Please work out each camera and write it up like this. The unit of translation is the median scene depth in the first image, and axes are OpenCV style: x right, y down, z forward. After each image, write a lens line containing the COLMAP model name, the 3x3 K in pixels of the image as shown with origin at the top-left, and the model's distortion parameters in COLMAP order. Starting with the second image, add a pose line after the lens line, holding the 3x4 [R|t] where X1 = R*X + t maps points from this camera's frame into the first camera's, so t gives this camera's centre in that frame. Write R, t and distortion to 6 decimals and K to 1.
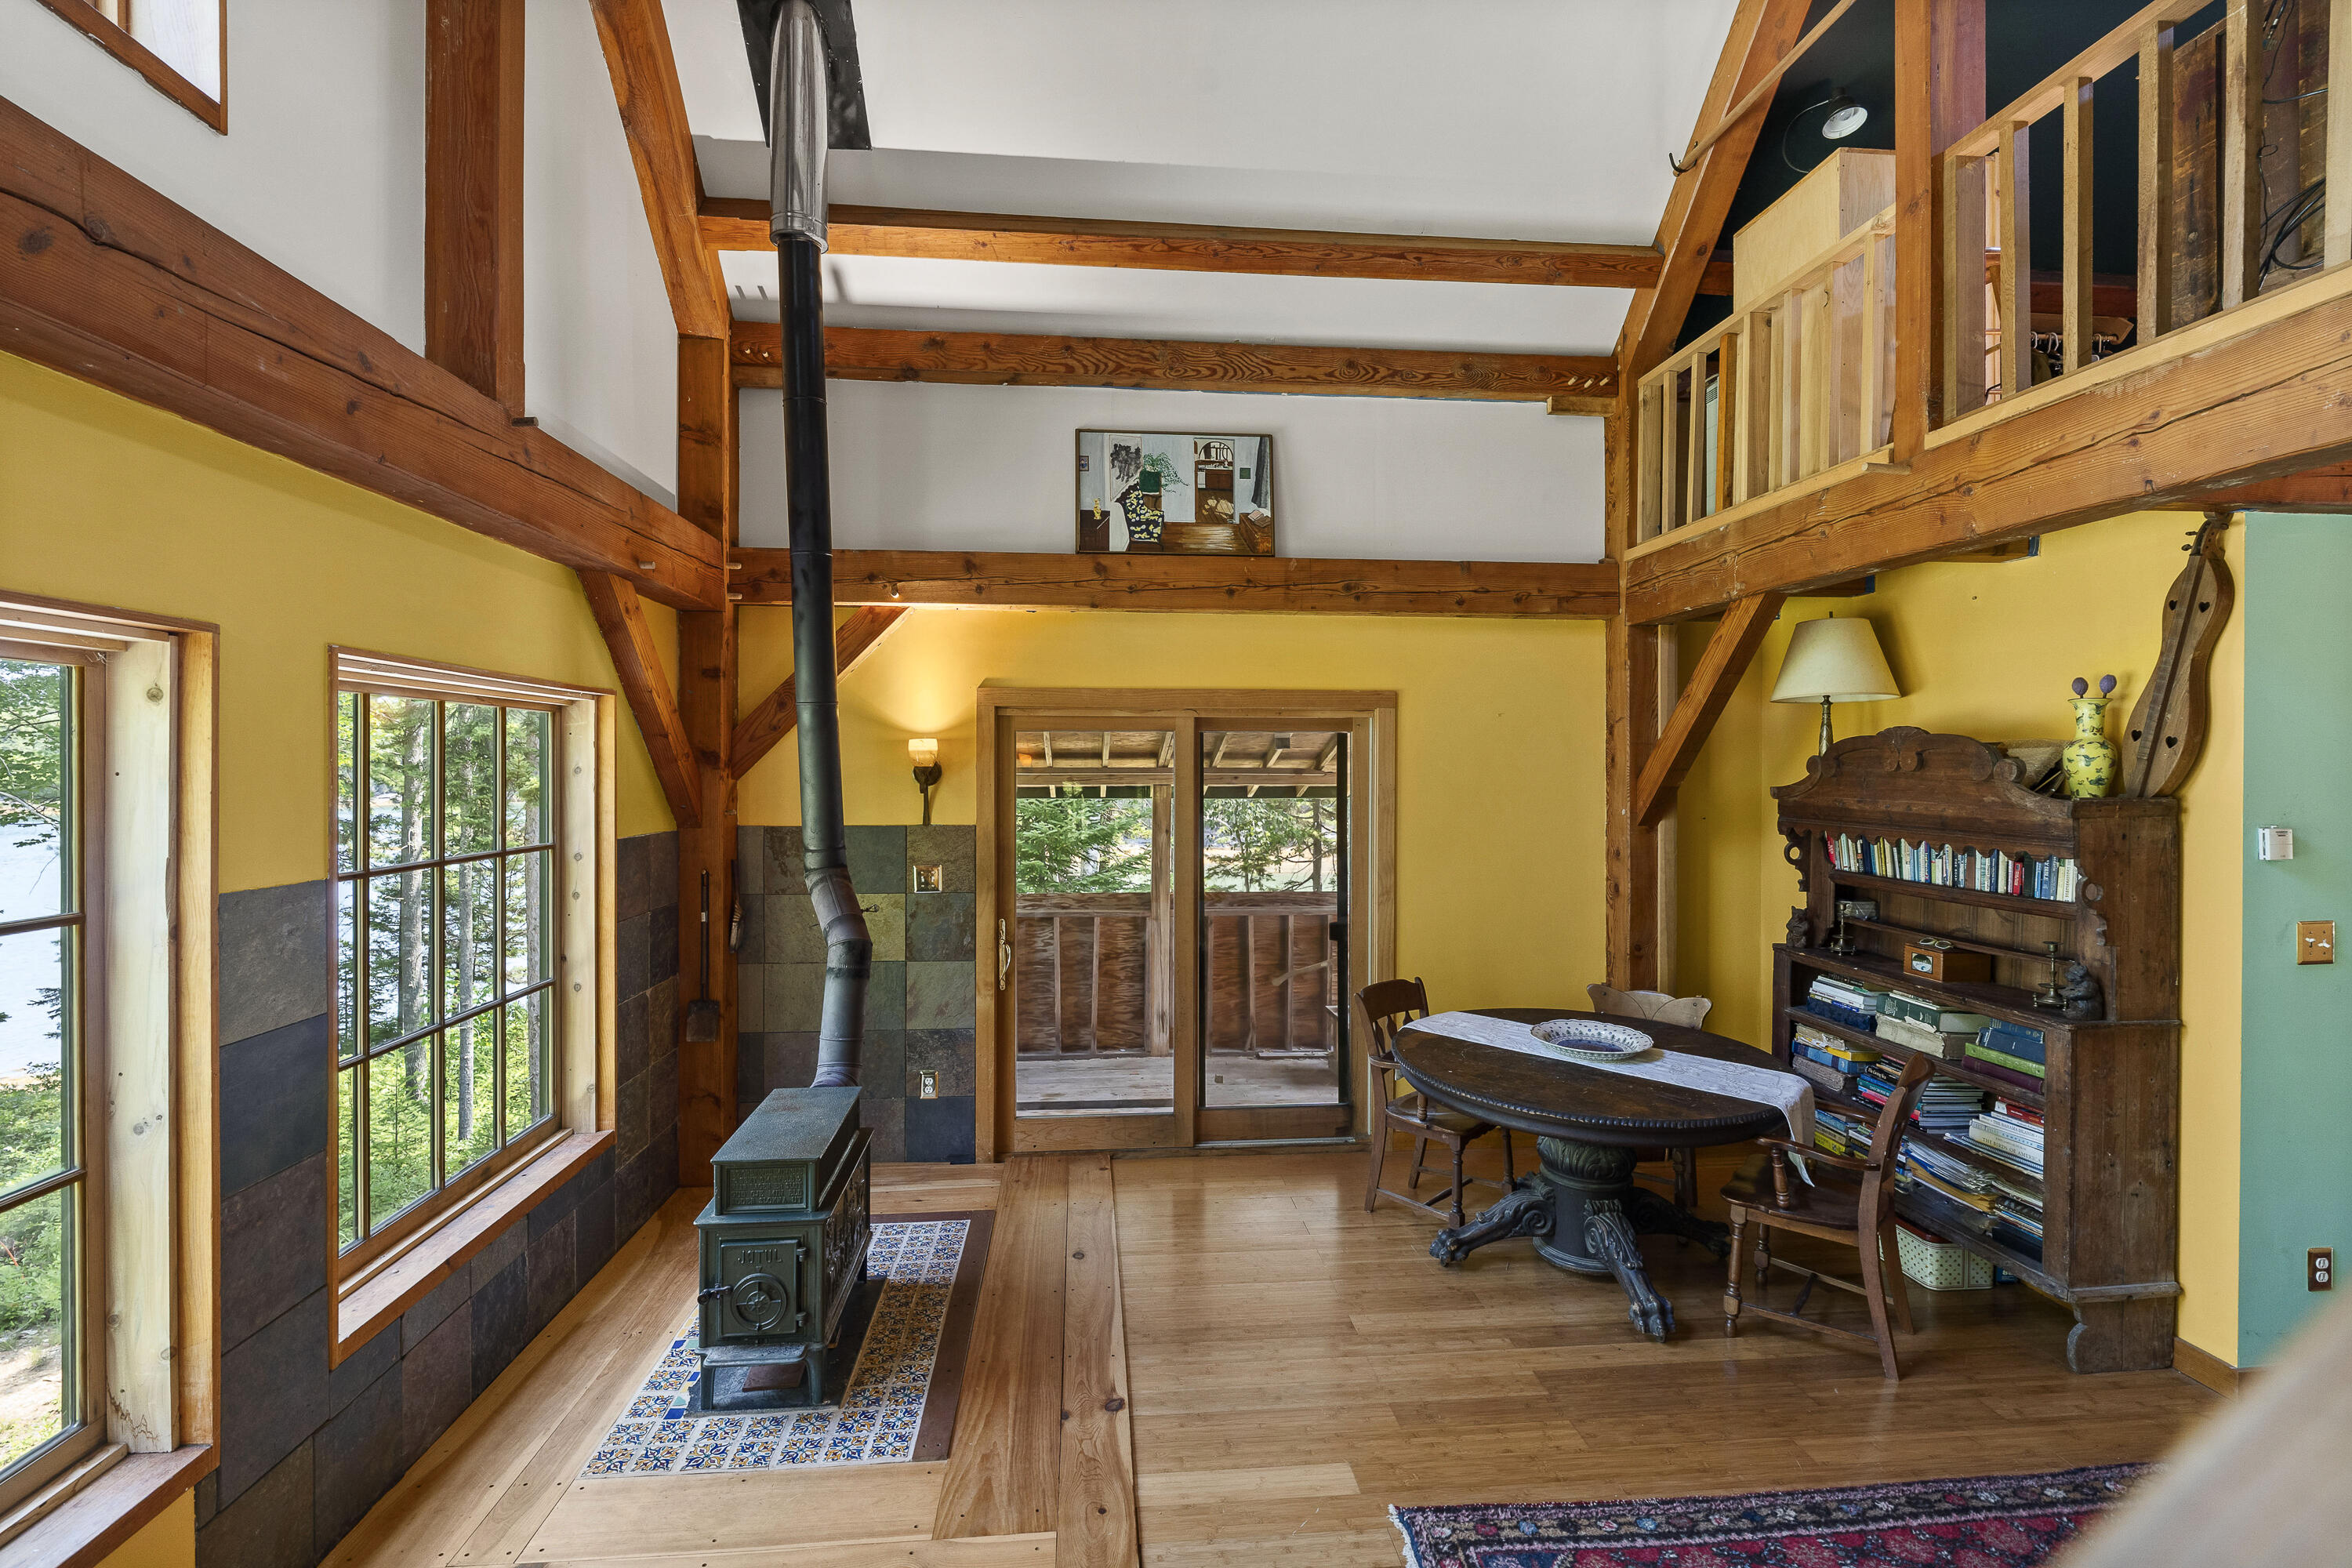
lens RADIAL K [[1066.9, 0, 1175.8], [0, 1066.9, 777.5], [0, 0, 1]] dist [-0.003153, 0.001230]
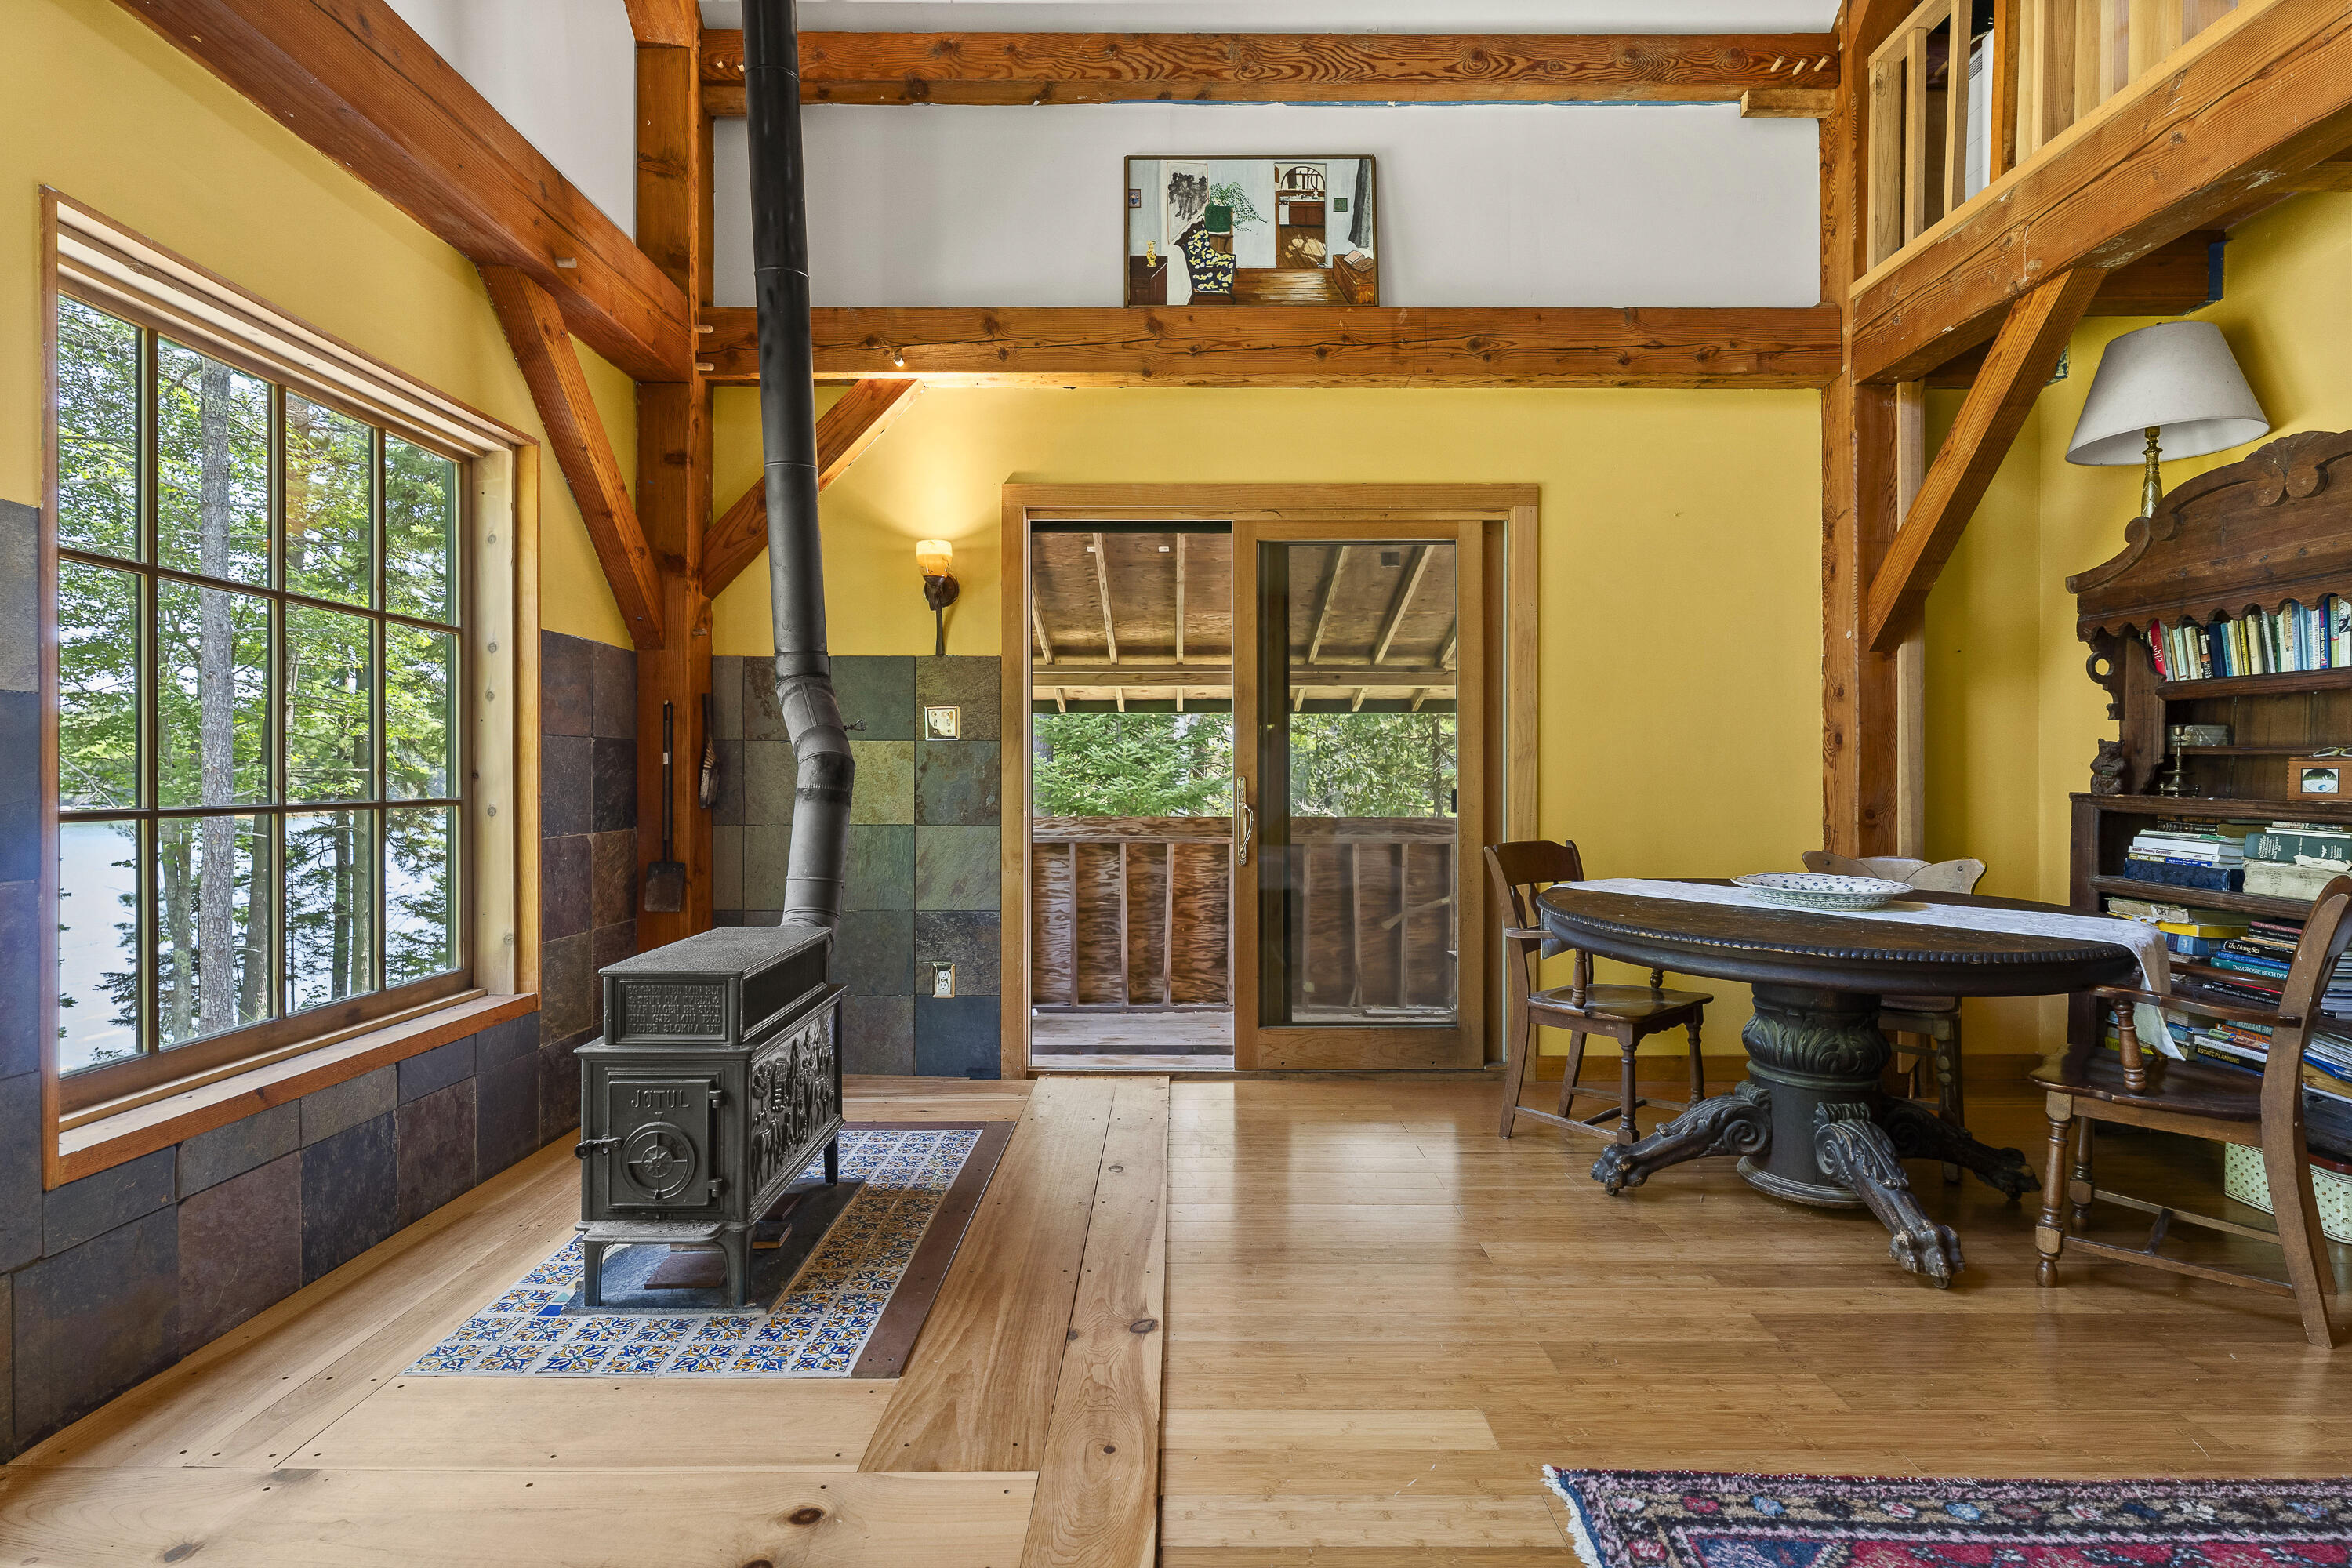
lens RADIAL K [[1169.3, 0, 1172.6], [0, 1169.3, 780.9], [0, 0, 1]] dist [-0.002415, 0.000788]
pose [[0.995773, -0.001670, -0.091829, 0.023472], [0.001464, 0.999996, -0.002313, 0.157743], [0.091832, 0.002168, 0.995772, 0.156962]]
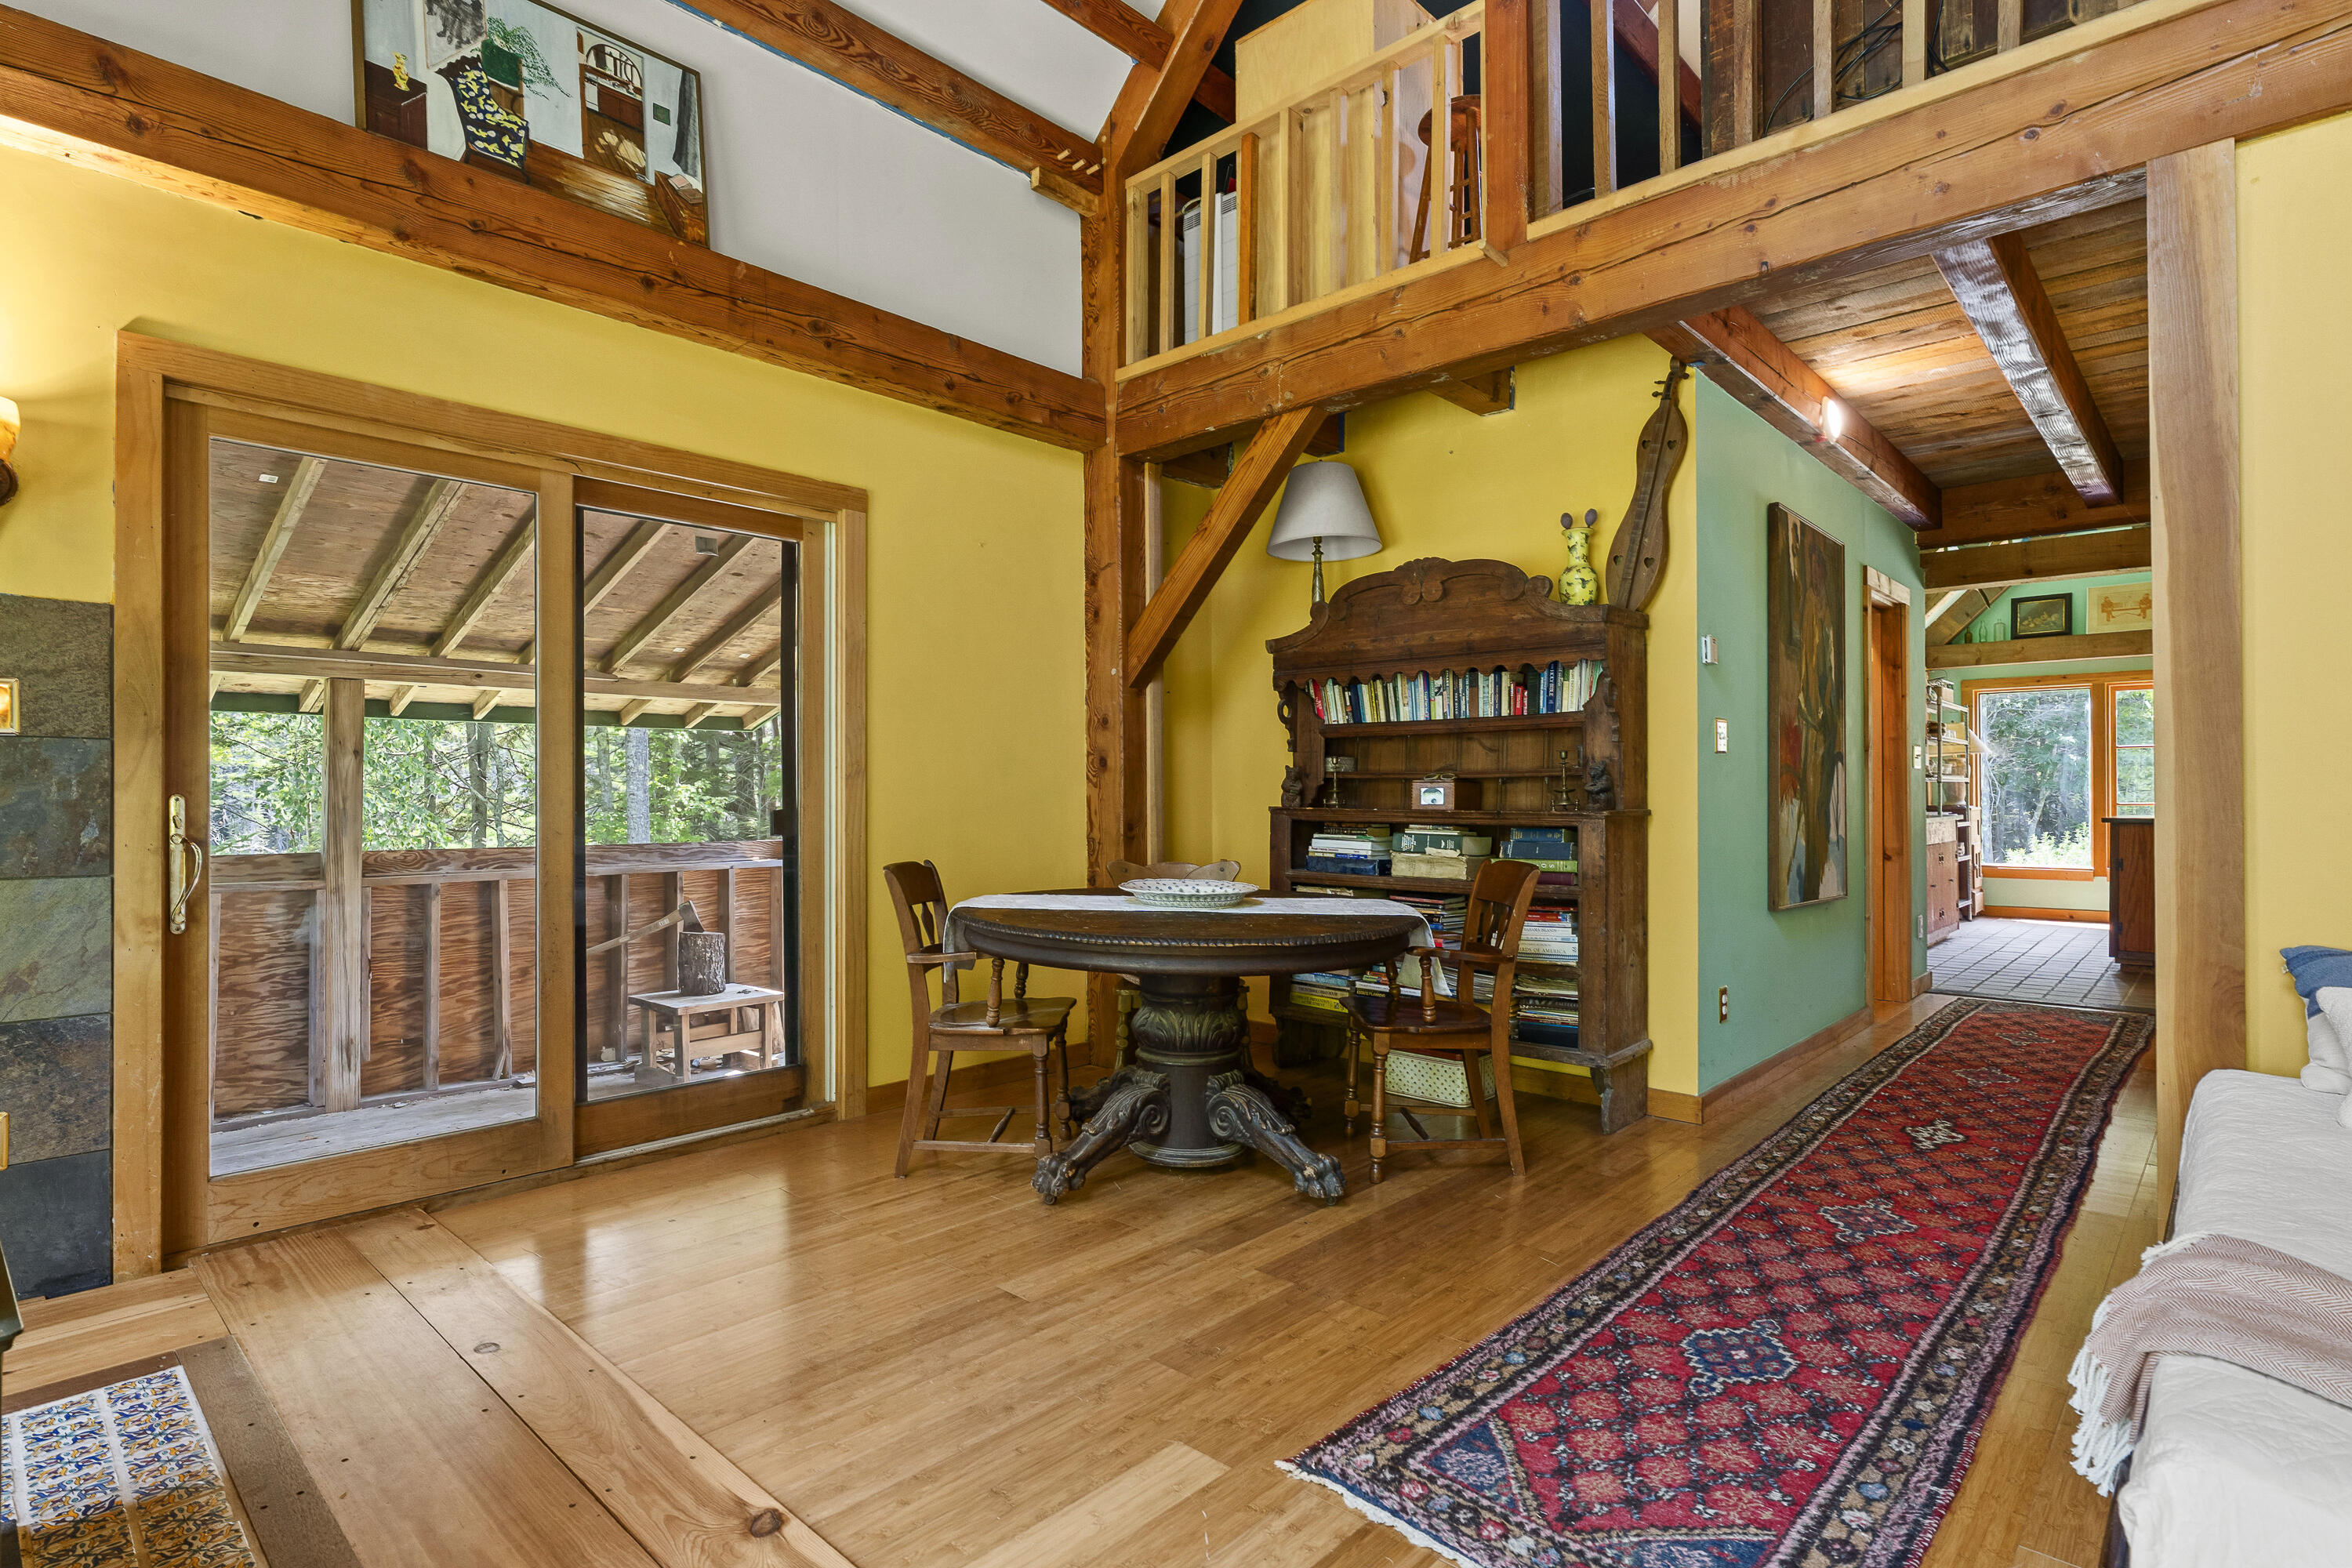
lens RADIAL K [[1176.6, 0, 1184.6], [0, 1176.6, 792.3], [0, 0, 1]] dist [-0.005277, 0.002072]
pose [[0.744875, -0.002094, 0.667201, -0.202646], [0.009466, 0.999928, -0.007430, 0.159176], [-0.667137, 0.011850, 0.744840, 0.289444]]
